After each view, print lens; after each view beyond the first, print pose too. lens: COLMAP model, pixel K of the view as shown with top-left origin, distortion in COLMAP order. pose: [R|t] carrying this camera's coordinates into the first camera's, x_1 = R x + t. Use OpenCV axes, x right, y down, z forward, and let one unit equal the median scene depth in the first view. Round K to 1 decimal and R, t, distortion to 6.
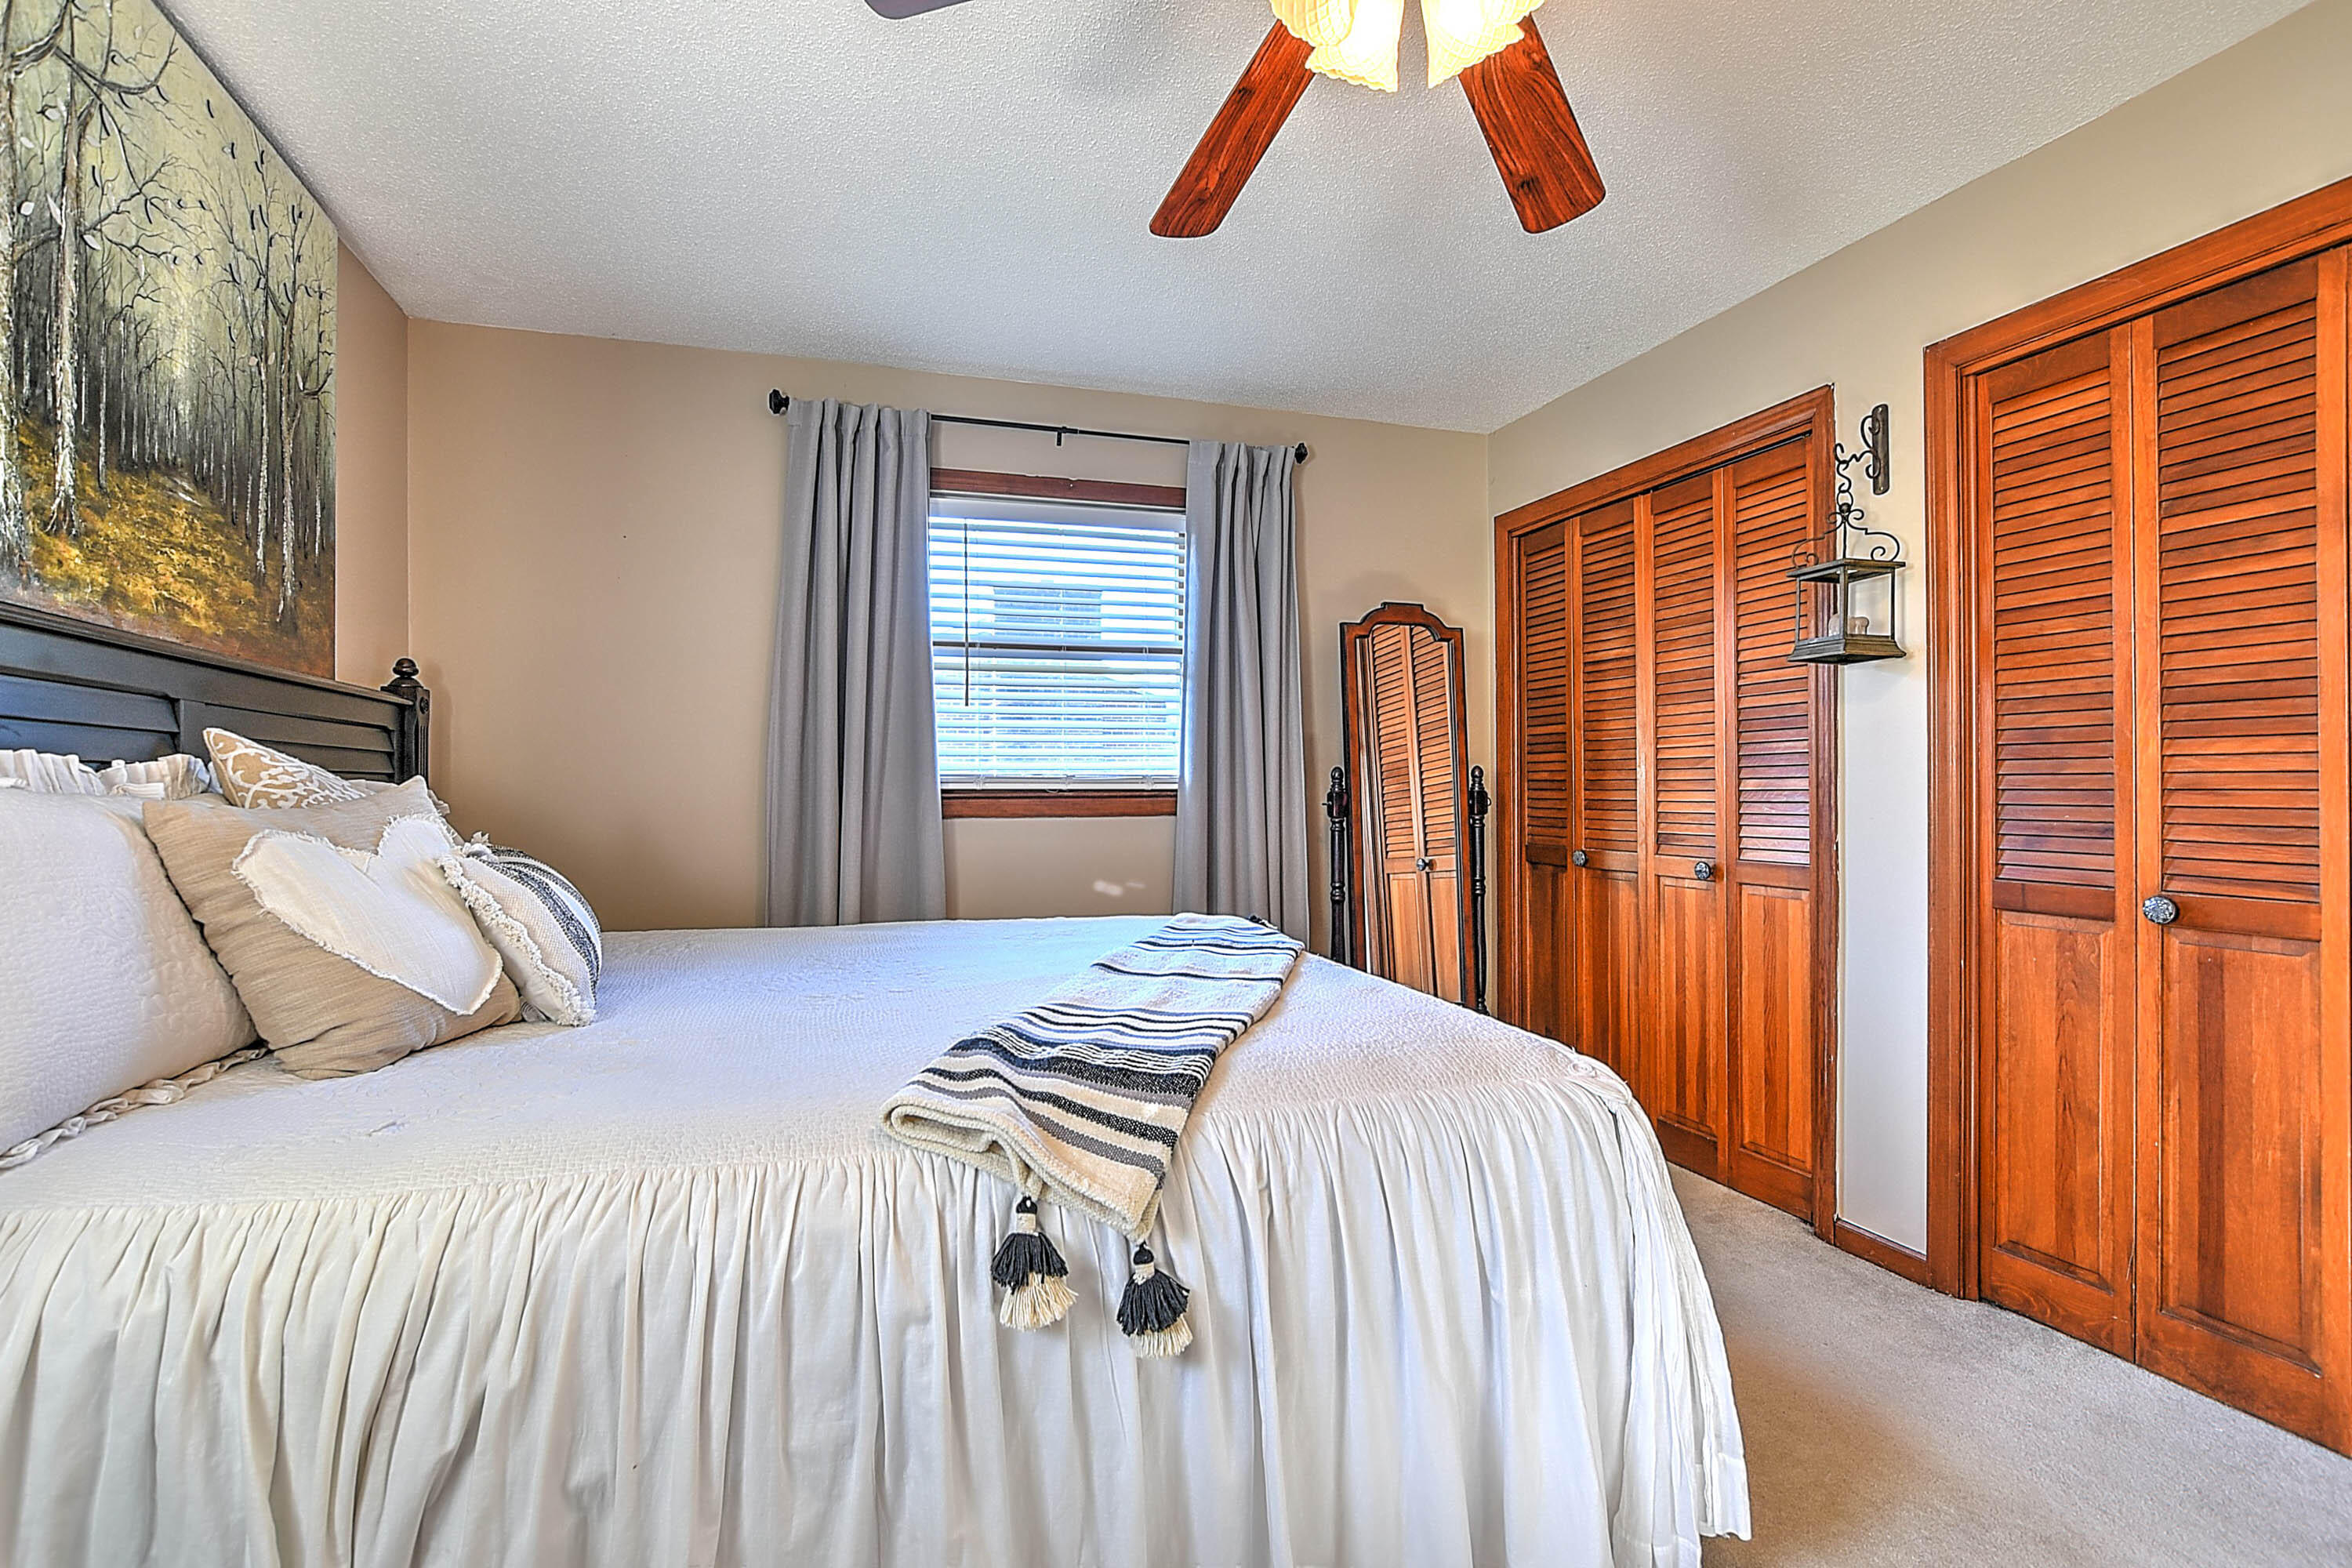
lens RADIAL K [[1074.2, 0, 1162.7], [0, 1074.2, 788.3], [0, 0, 1]] dist [-0.021669, 0.005996]
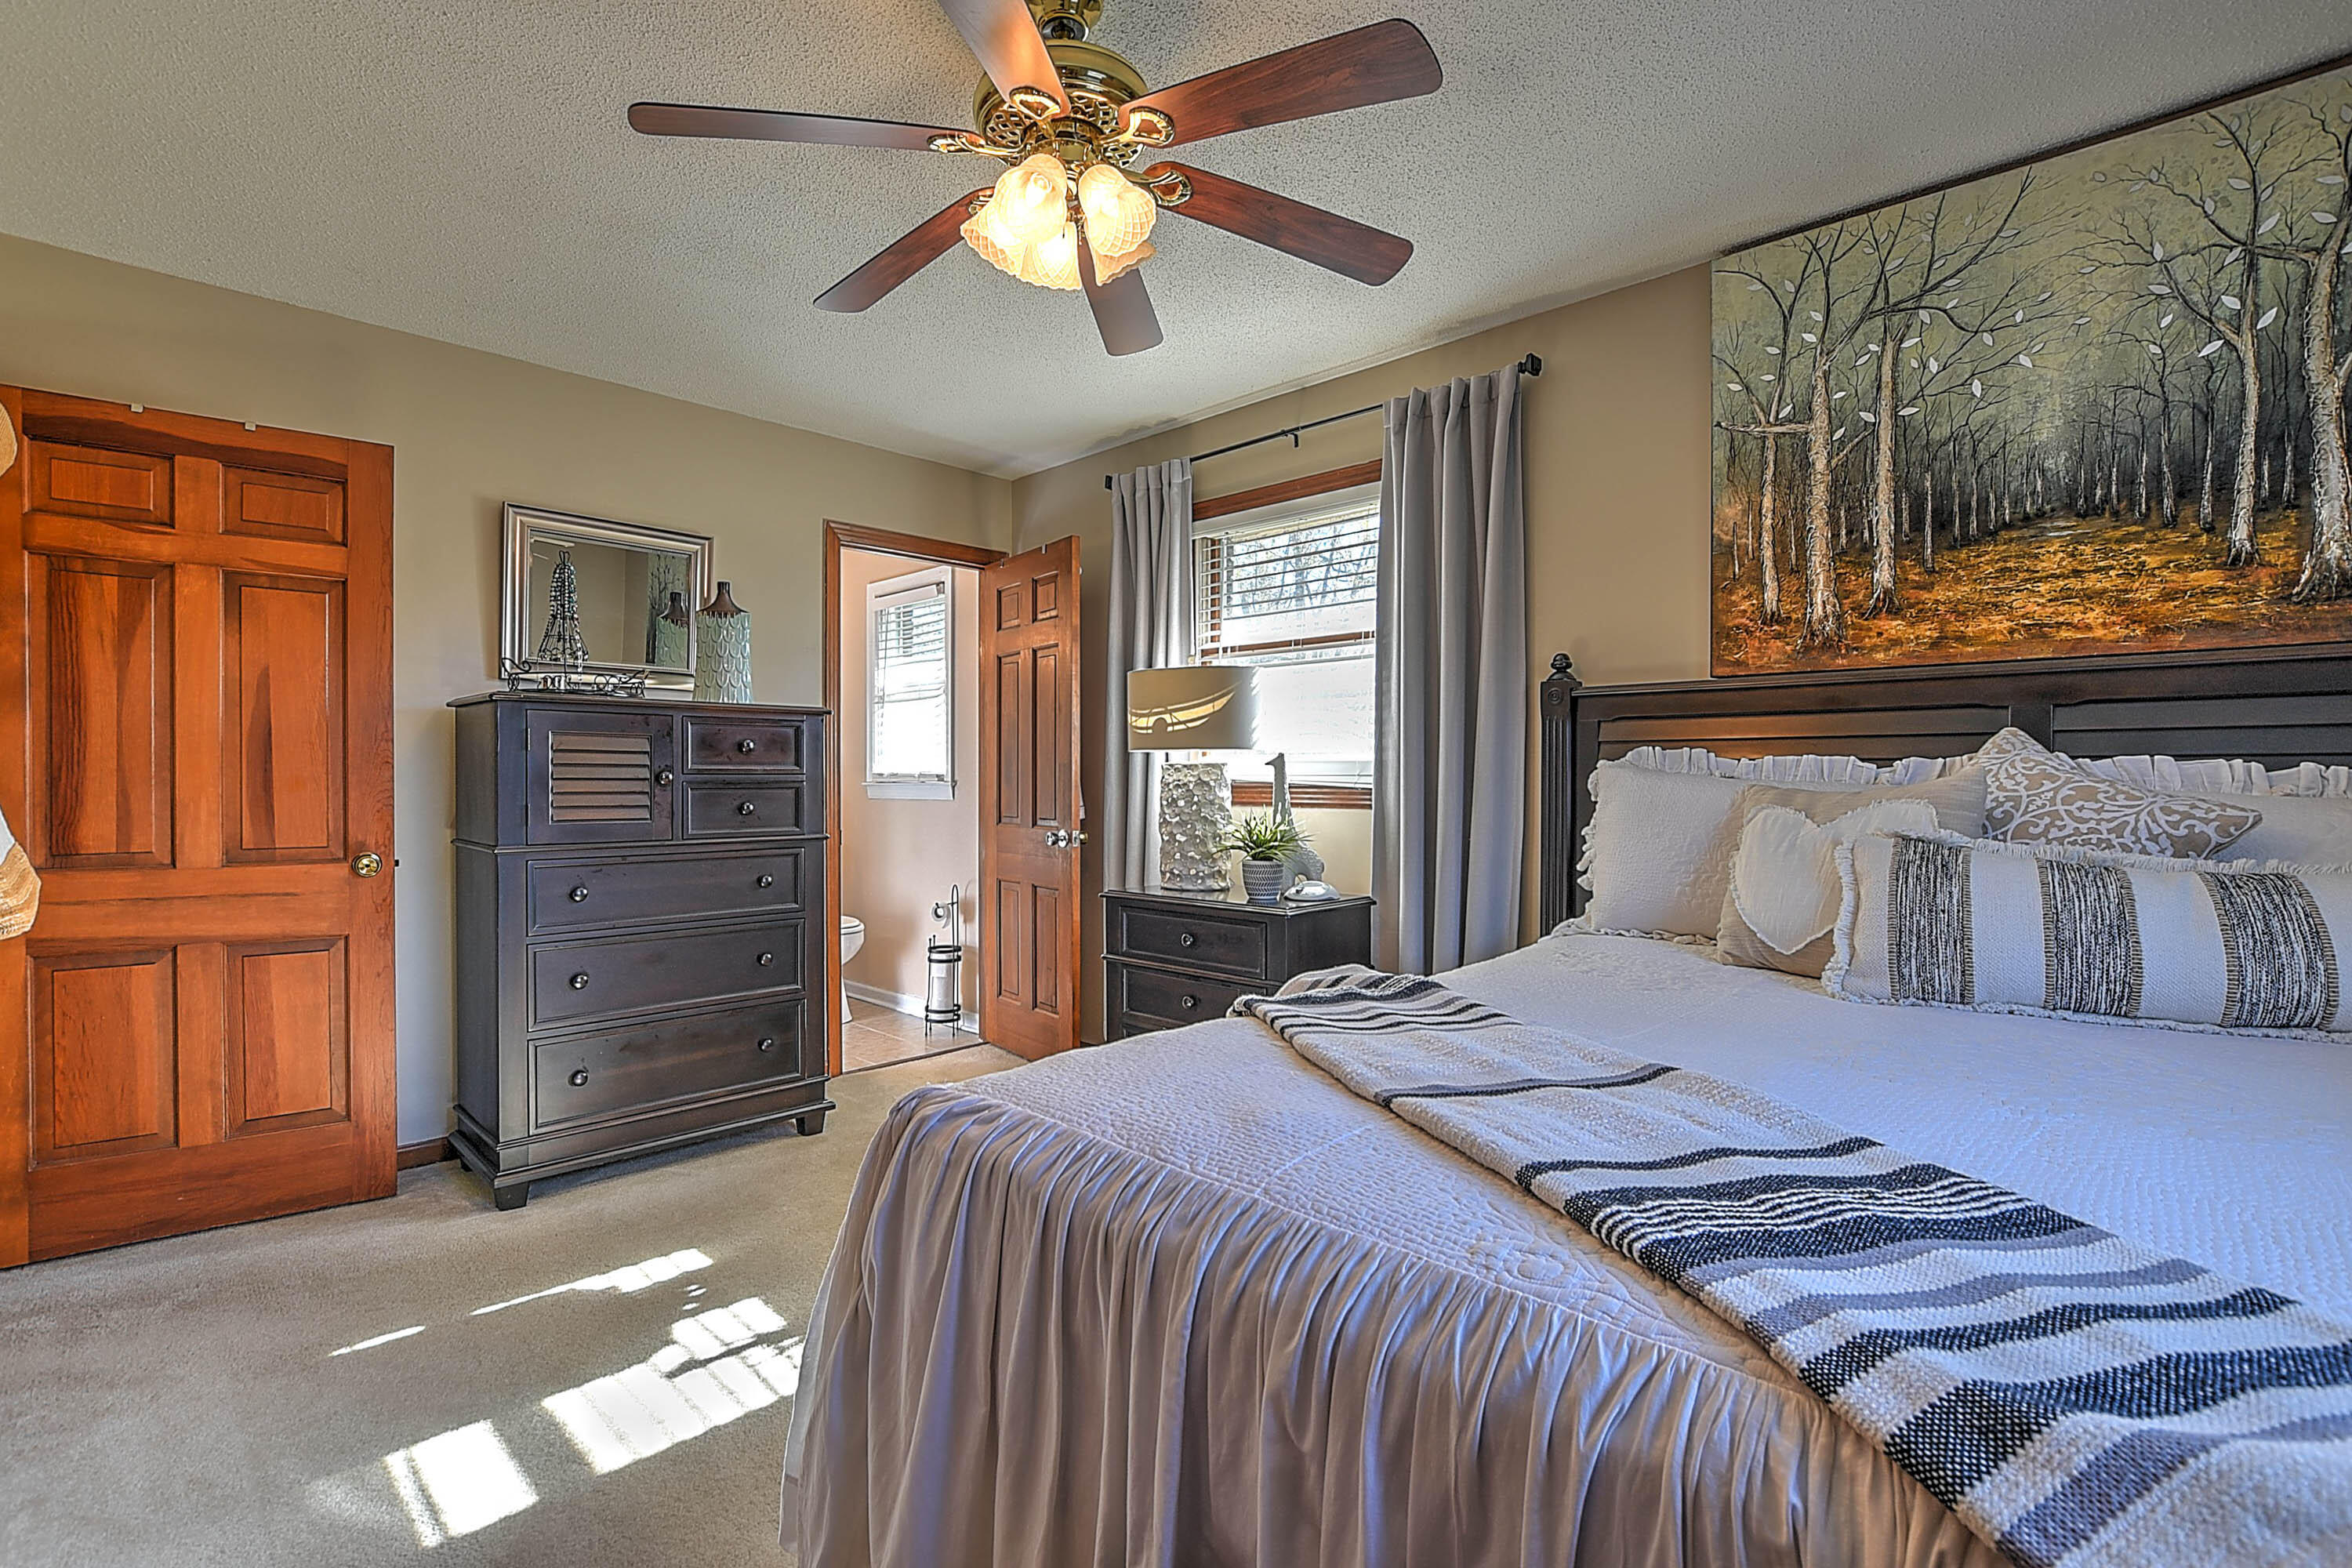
lens RADIAL K [[1074.2, 0, 1162.7], [0, 1074.2, 788.3], [0, 0, 1]] dist [-0.021669, 0.005996]
pose [[-0.885970, 0.012031, -0.463586, 0.449754], [0.007165, 0.999899, 0.012256, -0.006638], [0.463687, 0.007537, -0.885967, 1.328580]]
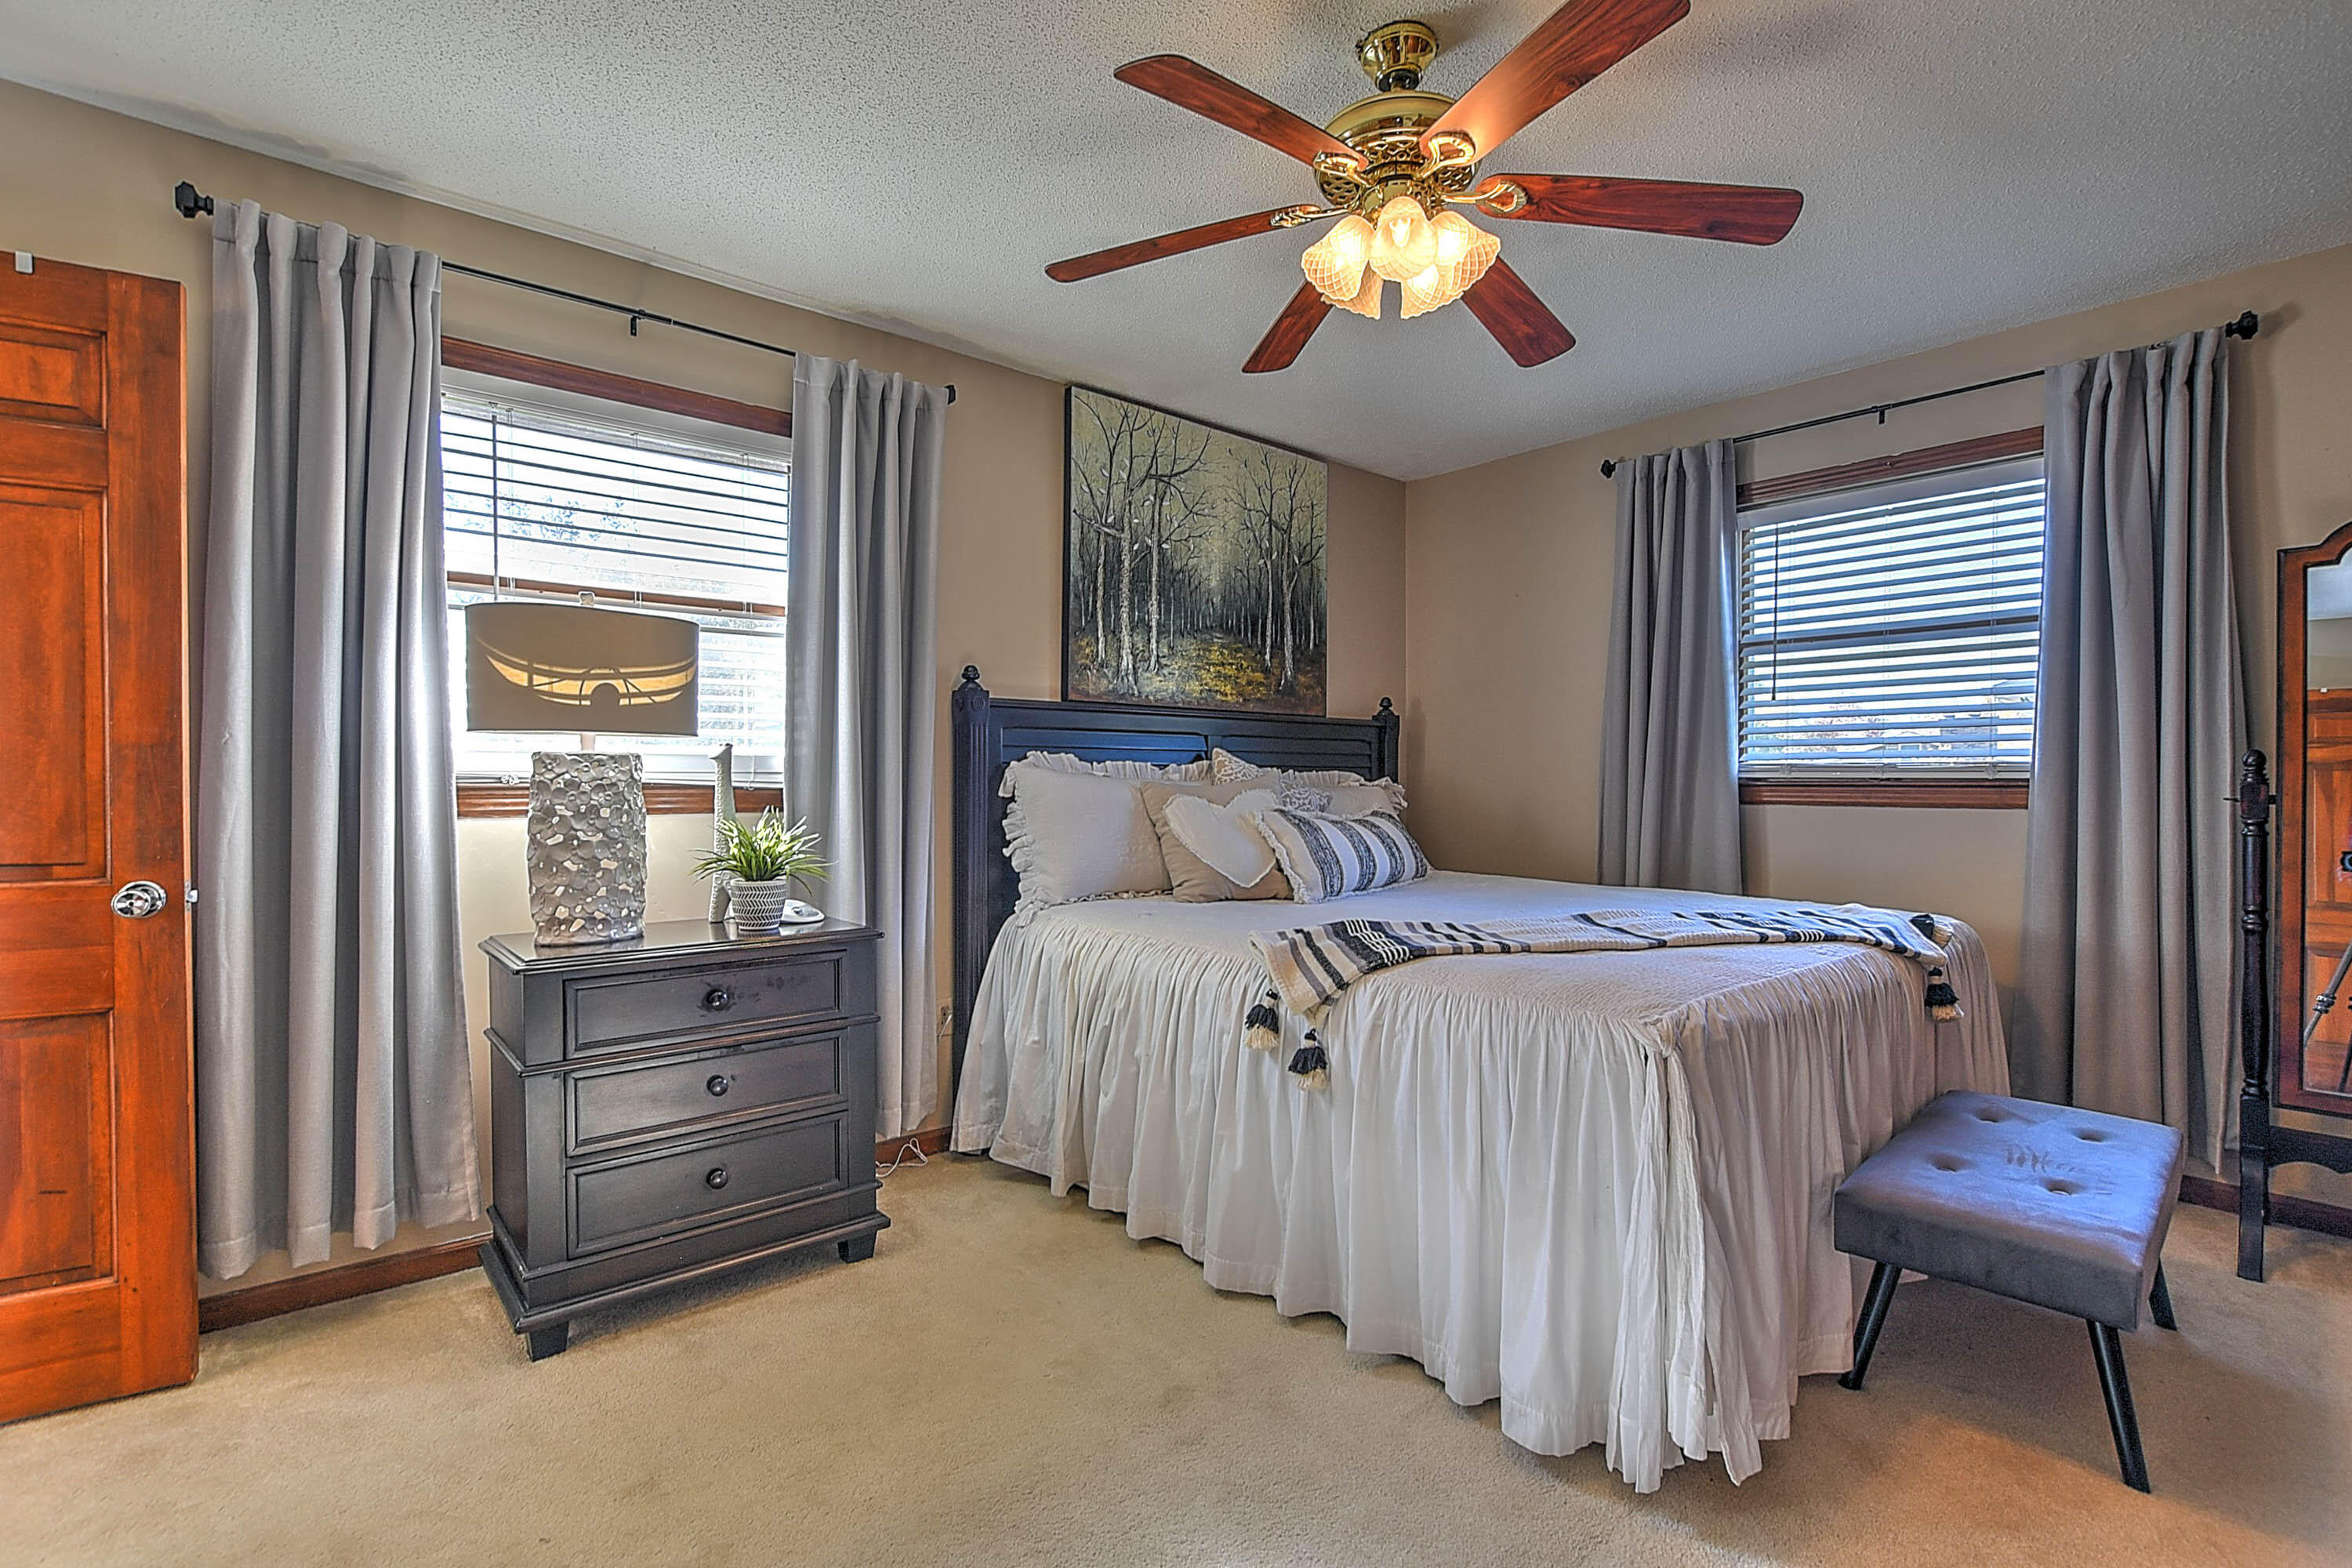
lens RADIAL K [[1074.2, 0, 1162.7], [0, 1074.2, 788.3], [0, 0, 1]] dist [-0.021669, 0.005996]
pose [[0.386525, 0.013291, -0.922183, 0.877339], [-0.000433, 0.999899, 0.014229, -0.004683], [0.922279, -0.005101, 0.386492, 0.041215]]
